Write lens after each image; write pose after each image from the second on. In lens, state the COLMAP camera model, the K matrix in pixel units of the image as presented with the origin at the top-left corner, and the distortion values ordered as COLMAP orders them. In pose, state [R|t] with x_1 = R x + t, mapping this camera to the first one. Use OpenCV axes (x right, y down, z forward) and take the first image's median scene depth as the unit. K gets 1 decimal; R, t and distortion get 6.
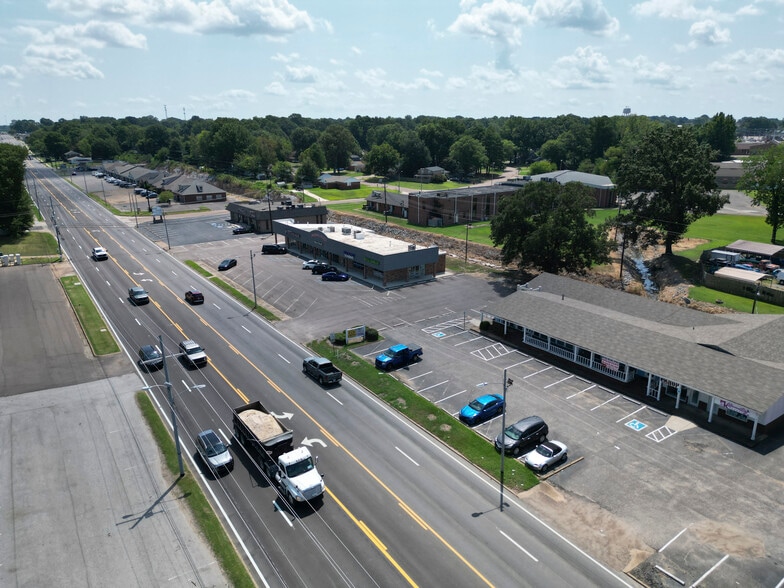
lens RADIAL K [[551.6, 0, 392.8], [0, 551.6, 293.0], [0, 0, 1]] dist [0.066424, -0.054746]
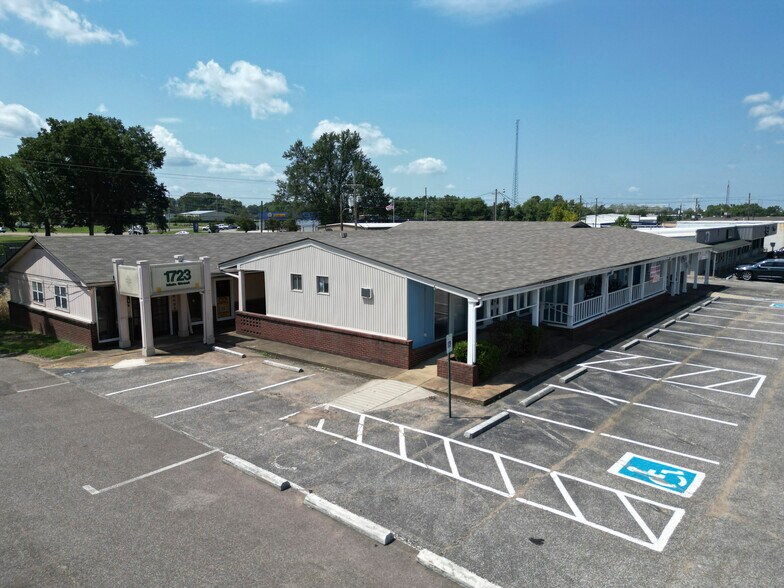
lens RADIAL K [[551.6, 0, 394.3], [0, 551.6, 292.8], [0, 0, 1]] dist [0.066424, -0.054746]
pose [[-0.272067, -0.121718, 0.954549, -0.040596], [0.277215, 0.940000, 0.198875, -0.023421], [-0.921483, 0.318723, -0.222002, 1.156489]]
